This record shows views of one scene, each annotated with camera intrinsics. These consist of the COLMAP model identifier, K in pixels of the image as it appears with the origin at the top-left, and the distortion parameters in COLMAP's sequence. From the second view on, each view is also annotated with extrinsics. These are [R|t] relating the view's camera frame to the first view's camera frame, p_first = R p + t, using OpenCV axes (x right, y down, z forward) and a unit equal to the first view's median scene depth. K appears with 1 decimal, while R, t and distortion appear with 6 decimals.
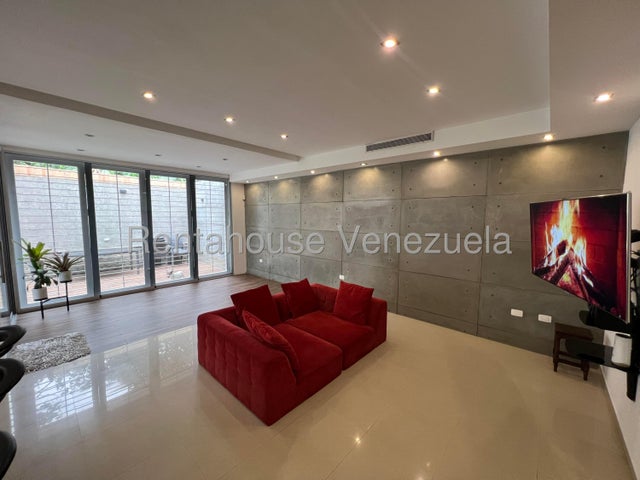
lens RADIAL K [[257.4, 0, 320.0], [0, 257.4, 238.2], [0, 0, 1]] dist [0.000552, 0.000036]
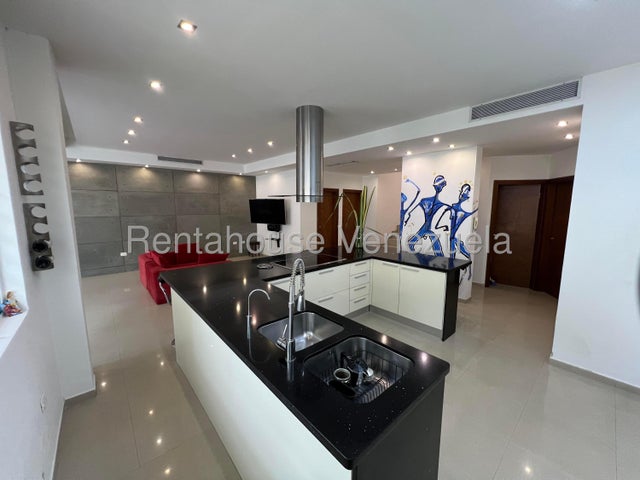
lens RADIAL K [[256.0, 0, 319.8], [0, 256.0, 239.1], [0, 0, 1]] dist [0.000060, 0.000021]
pose [[0.113793, -0.132362, 0.984648, -1.245175], [0.089554, 0.988418, 0.122519, 0.022947], [-0.989460, 0.074237, 0.124328, -0.087664]]
